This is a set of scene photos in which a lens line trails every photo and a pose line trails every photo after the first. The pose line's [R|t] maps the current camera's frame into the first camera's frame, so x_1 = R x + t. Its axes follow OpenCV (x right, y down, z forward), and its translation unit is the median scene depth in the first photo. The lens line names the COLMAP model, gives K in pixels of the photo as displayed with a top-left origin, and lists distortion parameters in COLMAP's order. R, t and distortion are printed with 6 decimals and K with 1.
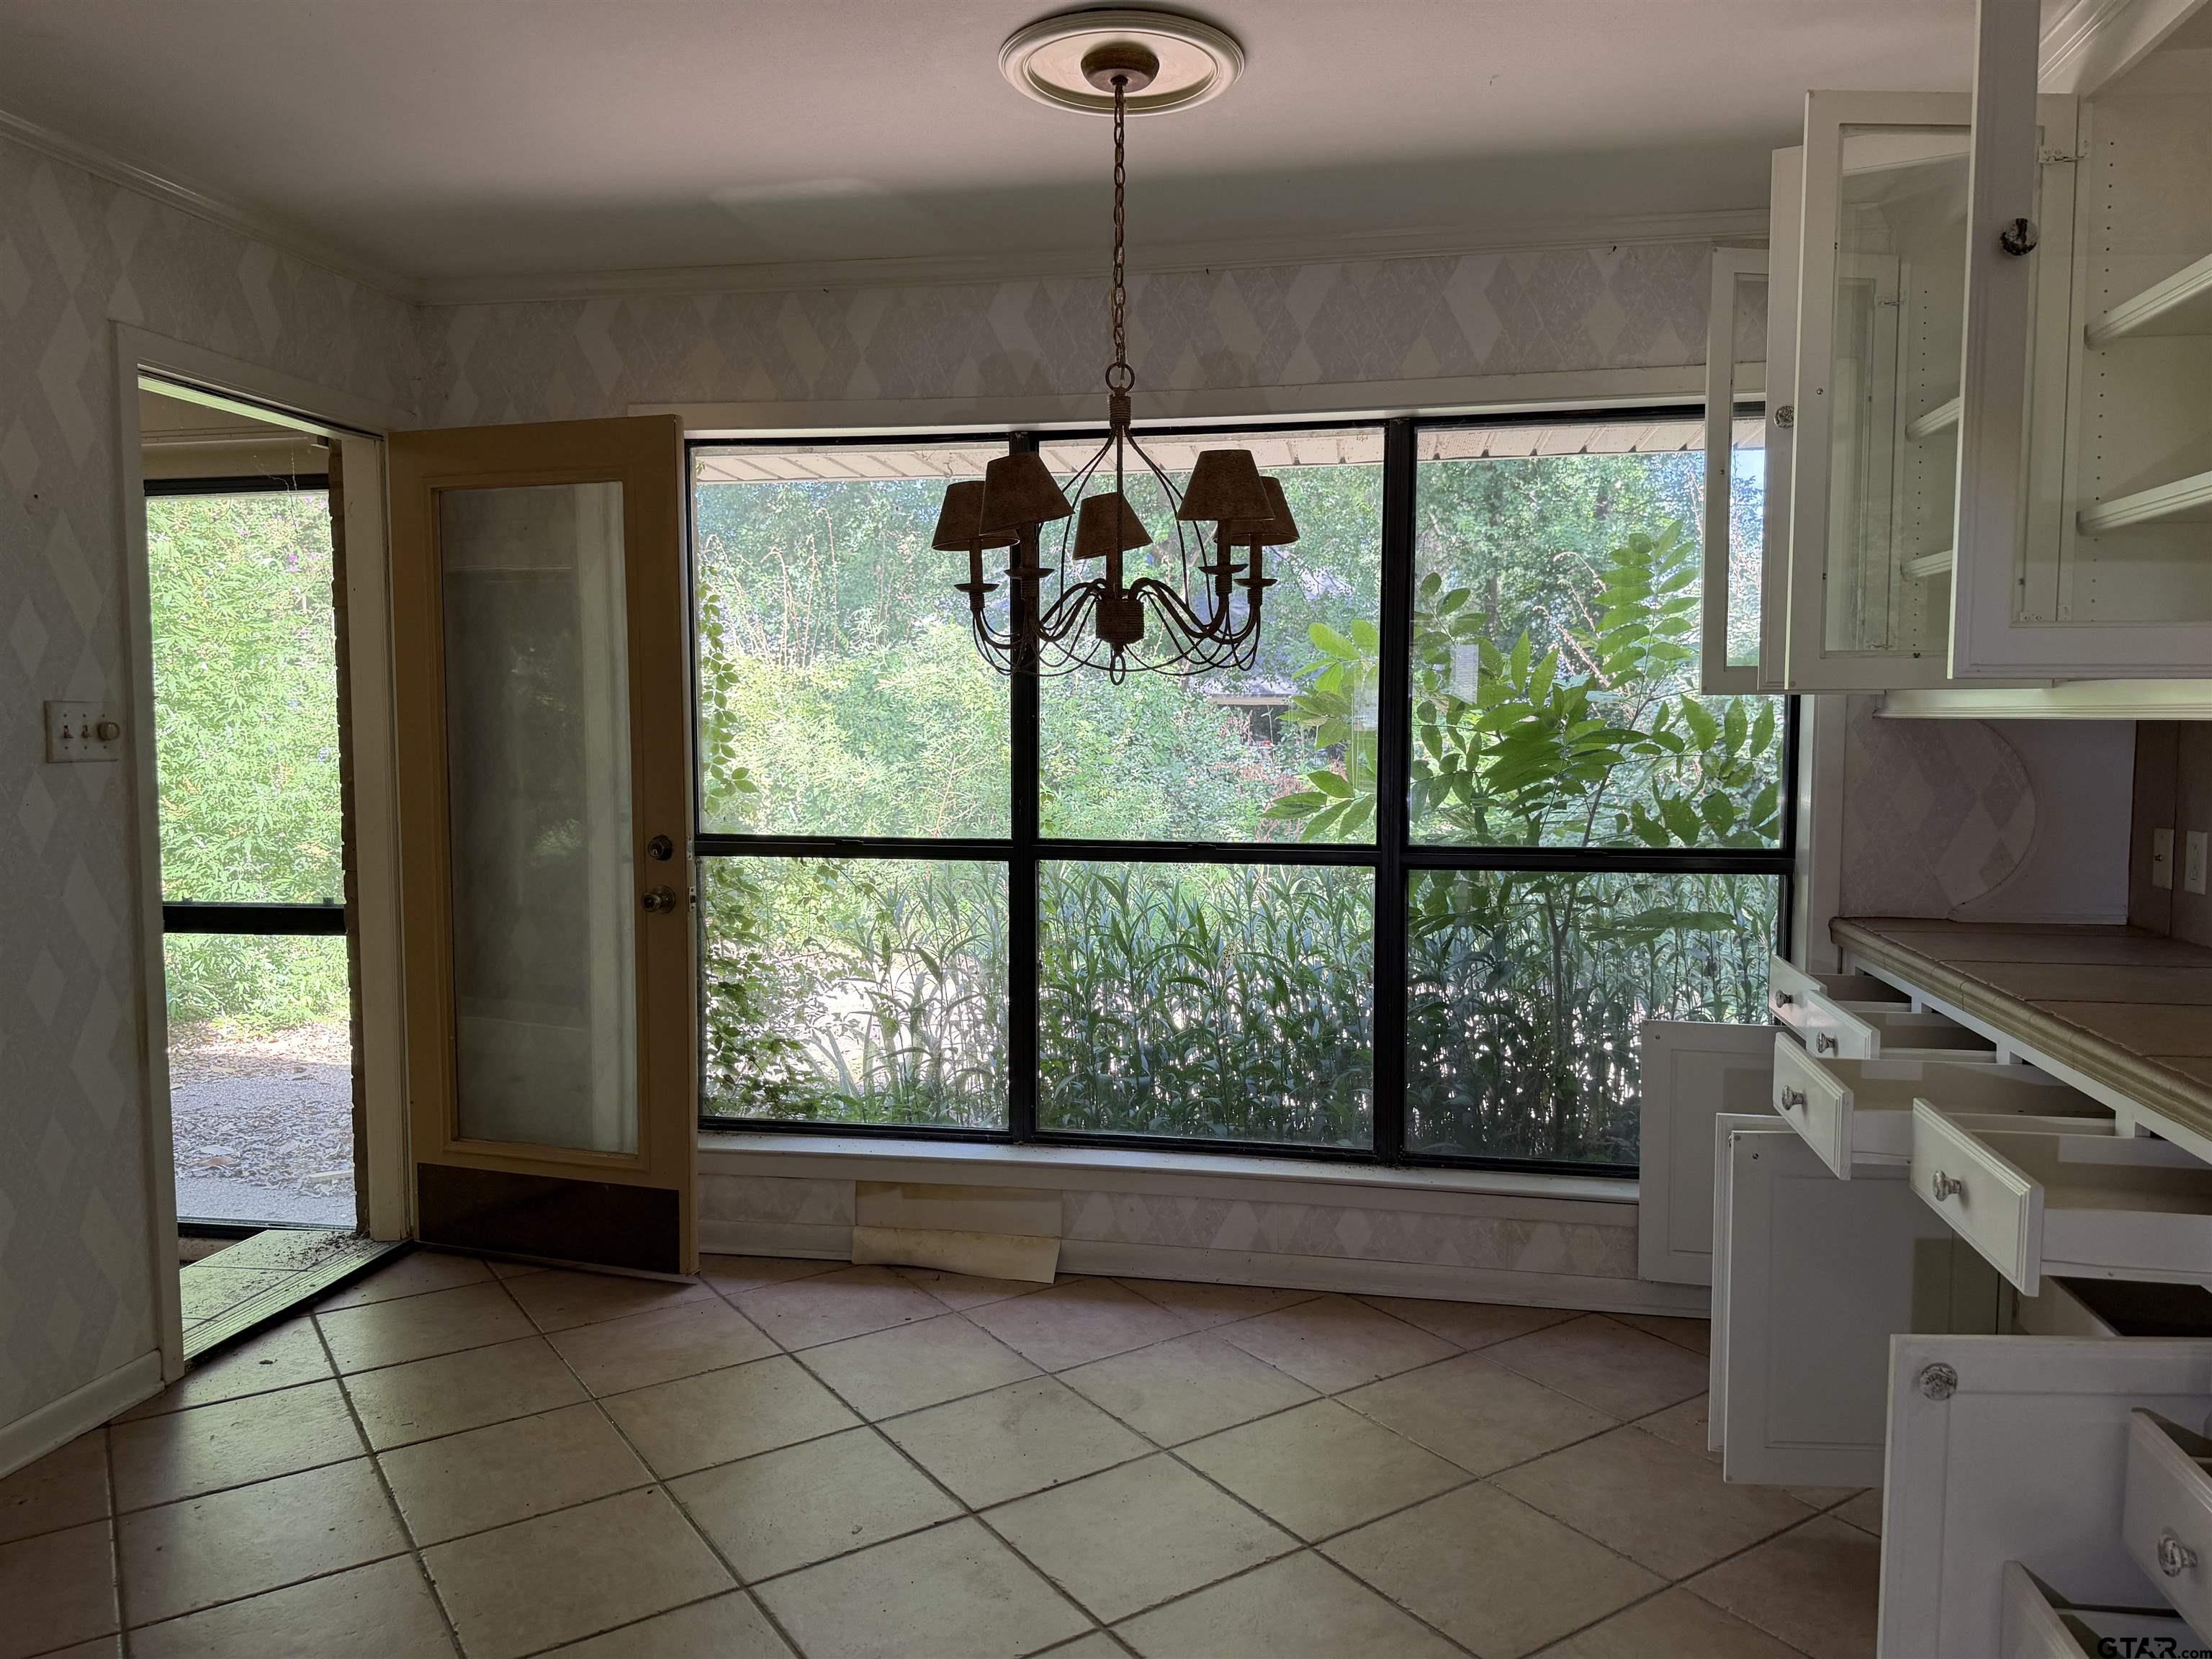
lens RADIAL K [[1564.9, 0, 1112.5], [0, 1564.9, 819.2], [0, 0, 1]] dist [0.042323, -0.058031]
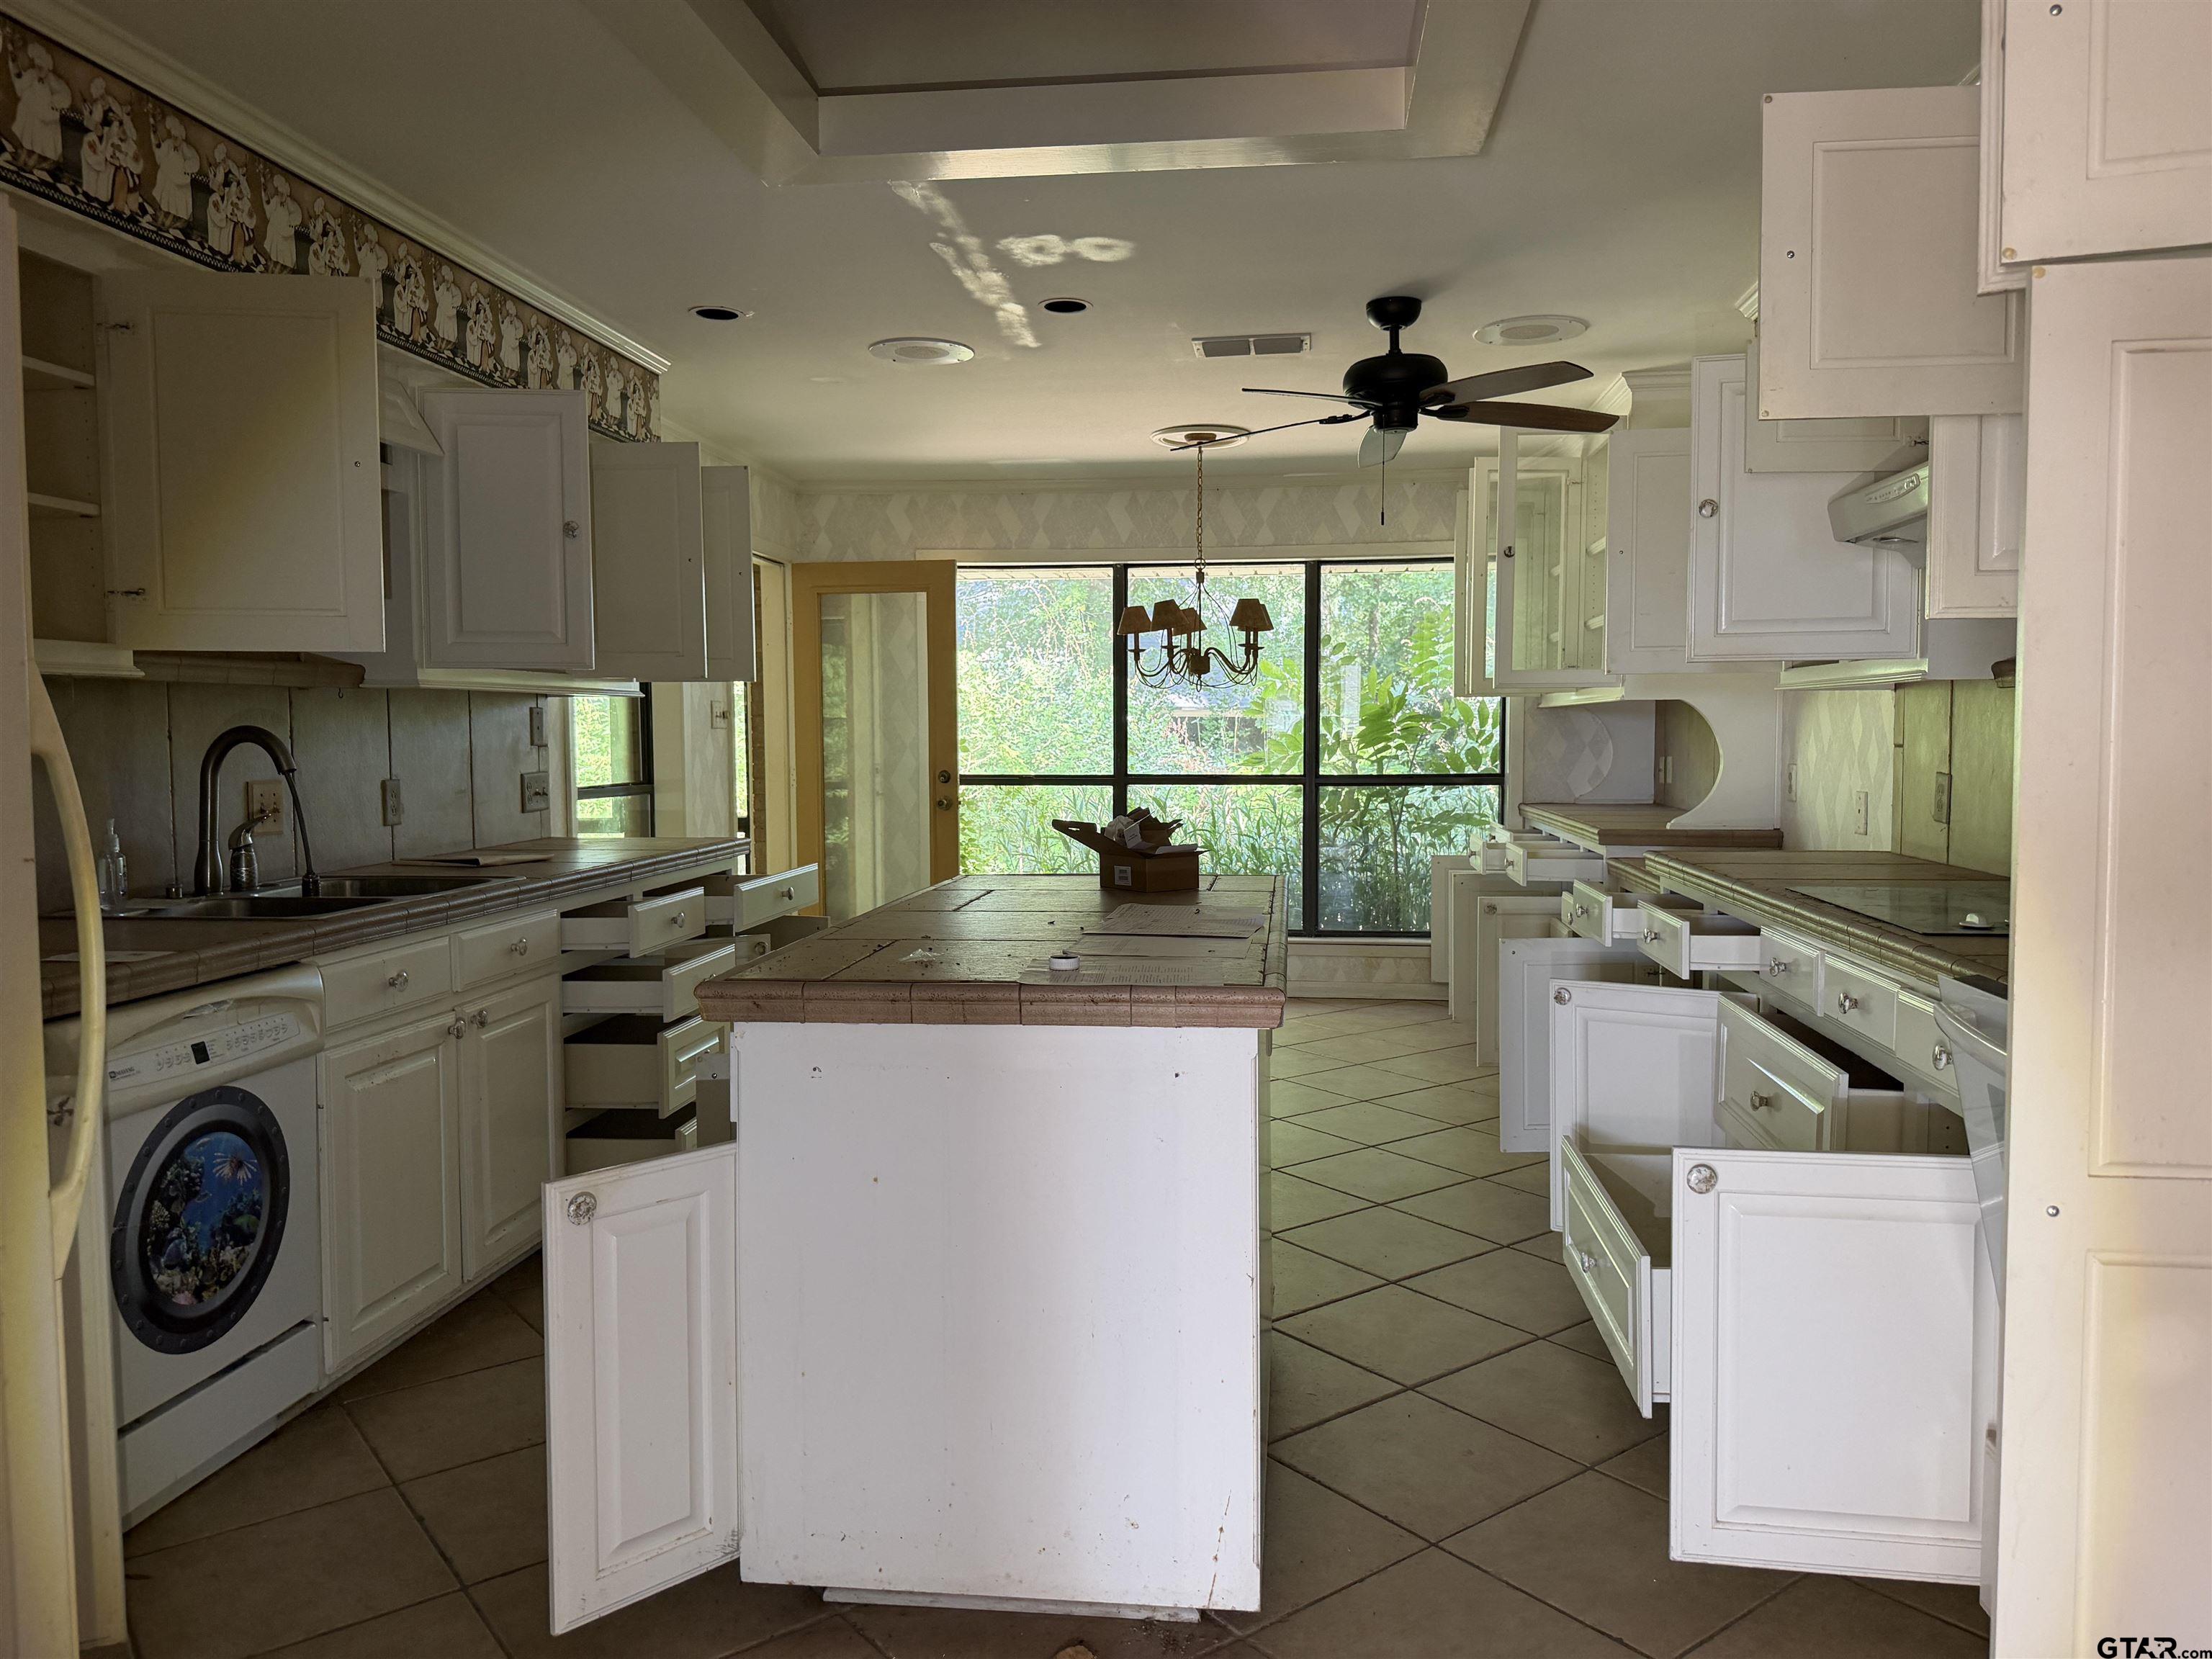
lens RADIAL K [[1564.9, 0, 1099.6], [0, 1564.9, 825.7], [0, 0, 1]] dist [0.042323, -0.058031]
pose [[0.998086, -0.008559, 0.061250, -0.209511], [0.008952, 0.999941, -0.006141, 0.091698], [-0.061194, 0.006677, 0.998104, -0.960353]]
